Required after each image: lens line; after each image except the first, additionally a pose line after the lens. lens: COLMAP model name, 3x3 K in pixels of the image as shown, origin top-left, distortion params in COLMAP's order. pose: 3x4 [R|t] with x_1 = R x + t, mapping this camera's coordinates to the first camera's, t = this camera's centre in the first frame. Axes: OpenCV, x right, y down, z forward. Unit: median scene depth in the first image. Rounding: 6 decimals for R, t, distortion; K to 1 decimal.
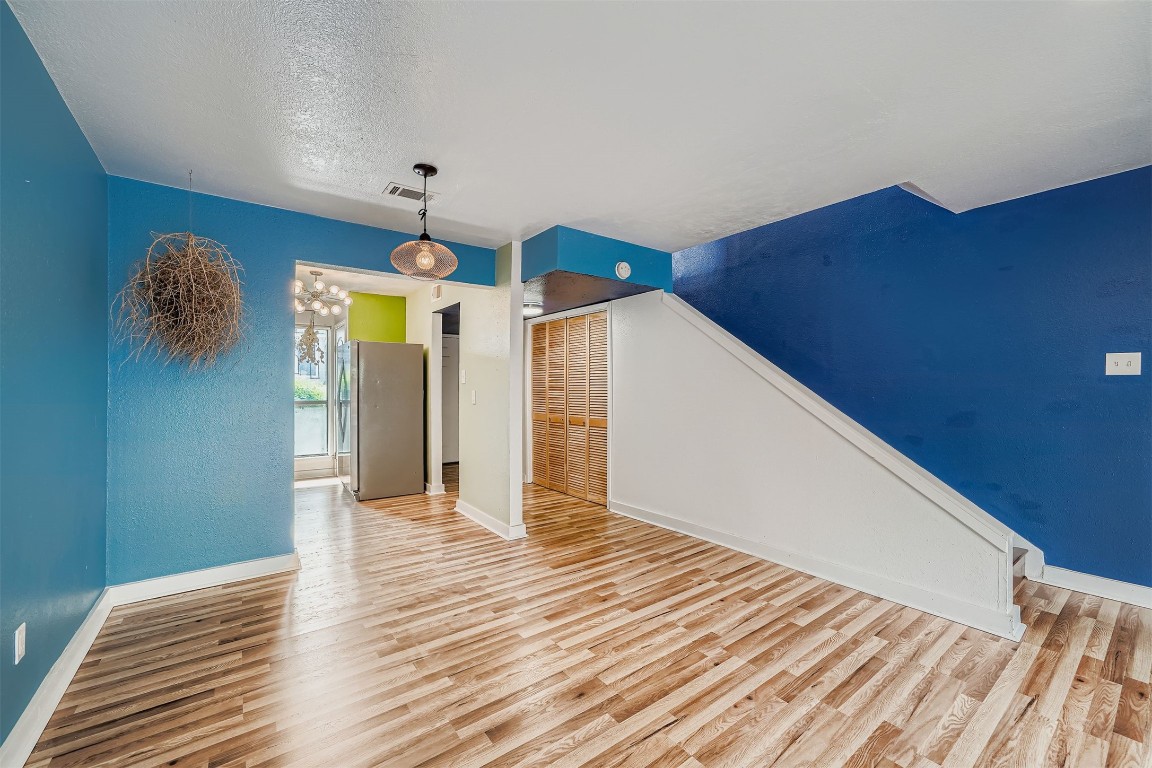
lens RADIAL K [[464.9, 0, 576.0], [0, 464.9, 384.0], [0, 0, 1]] dist [-0.054250, 0.023457]
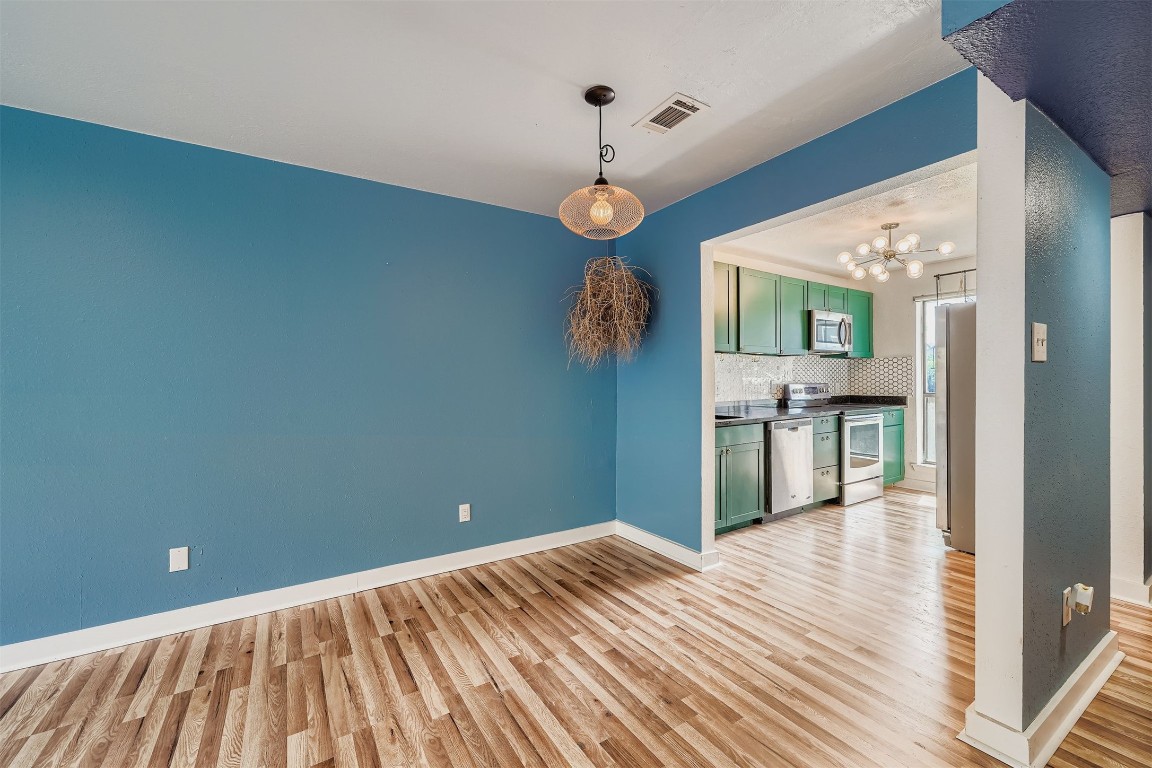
lens RADIAL K [[450.5, 0, 576.0], [0, 450.5, 384.0], [0, 0, 1]] dist [0.001334, 0.000099]
pose [[-0.075063, 0.002081, -0.997177, 0.264811], [0.017829, 0.999841, 0.000744, 0.004368], [0.997019, -0.017723, -0.075088, 0.614133]]
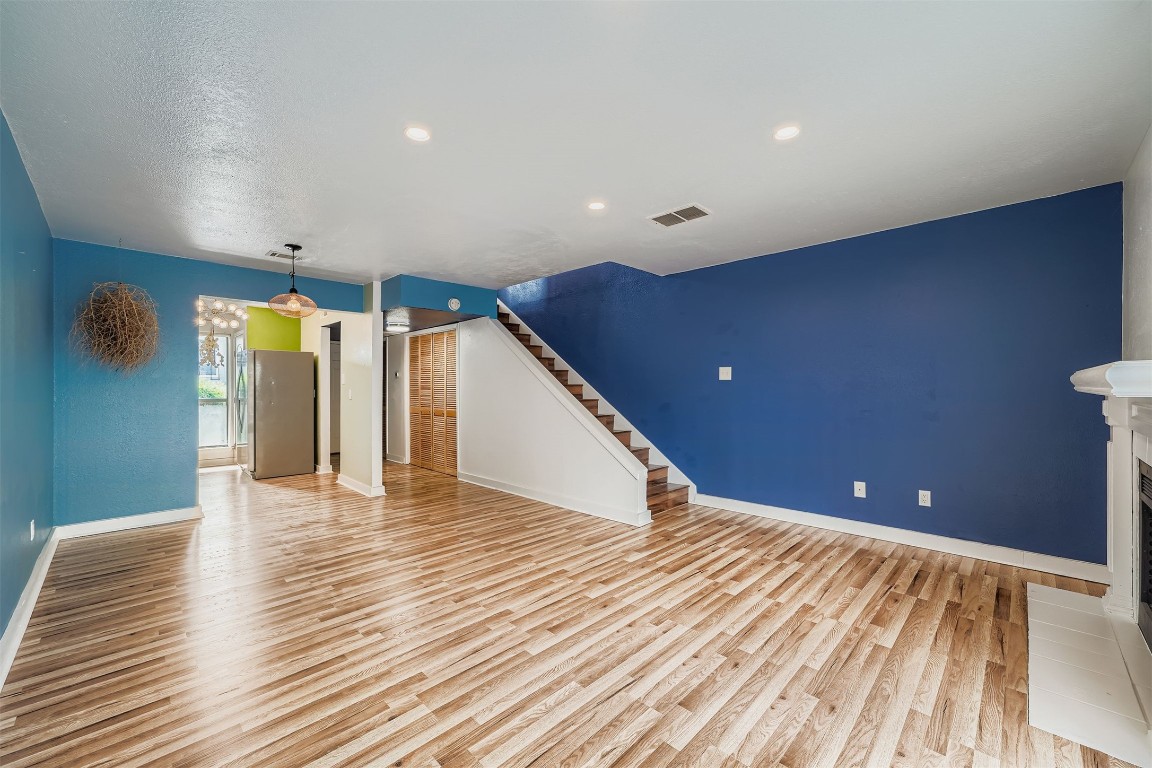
lens RADIAL K [[458.2, 0, 575.8], [0, 458.2, 386.8], [0, 0, 1]] dist [-0.021928, 0.004700]
pose [[0.988046, 0.001071, 0.154158, 0.230077], [-0.001869, 0.999986, 0.005032, -0.001422], [-0.154150, -0.005260, 0.988033, -0.405780]]
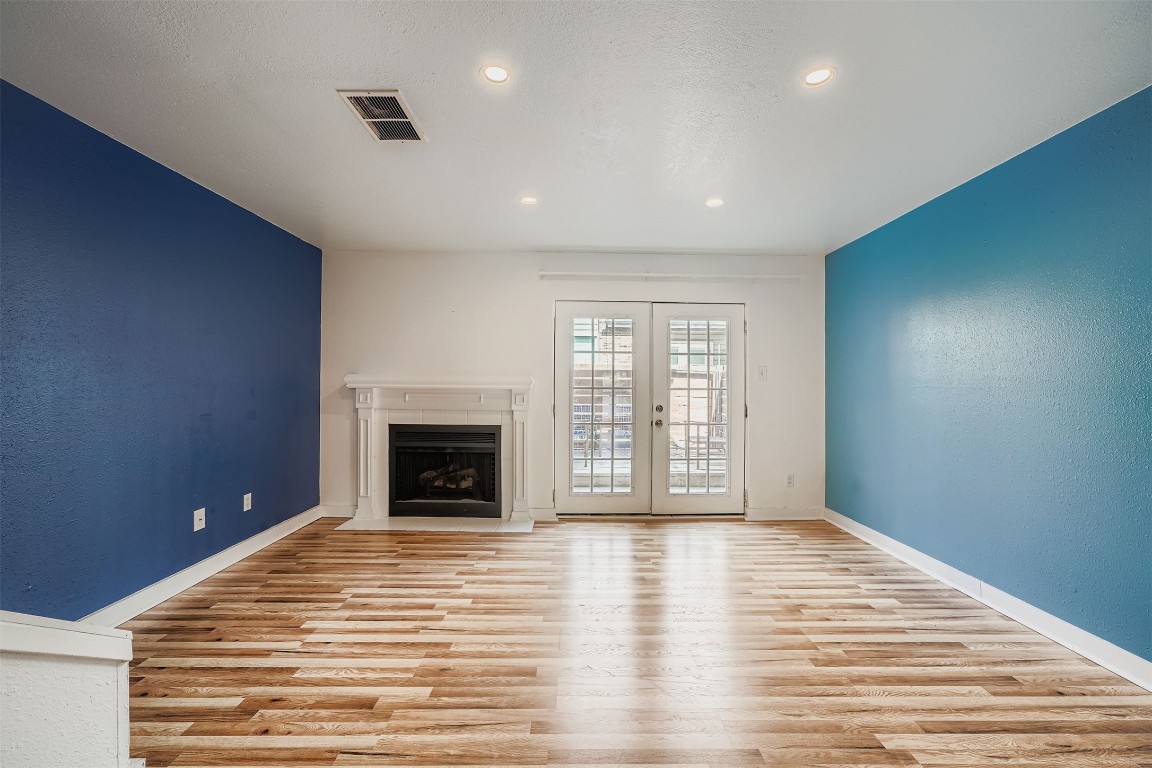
lens RADIAL K [[464.4, 0, 576.0], [0, 464.4, 384.0], [0, 0, 1]] dist [0.000646, 0.004999]
pose [[-0.808473, -0.001189, 0.588532, 0.062015], [-0.008015, 0.999927, -0.008991, 0.004870], [-0.588479, -0.011986, -0.808424, 0.620601]]
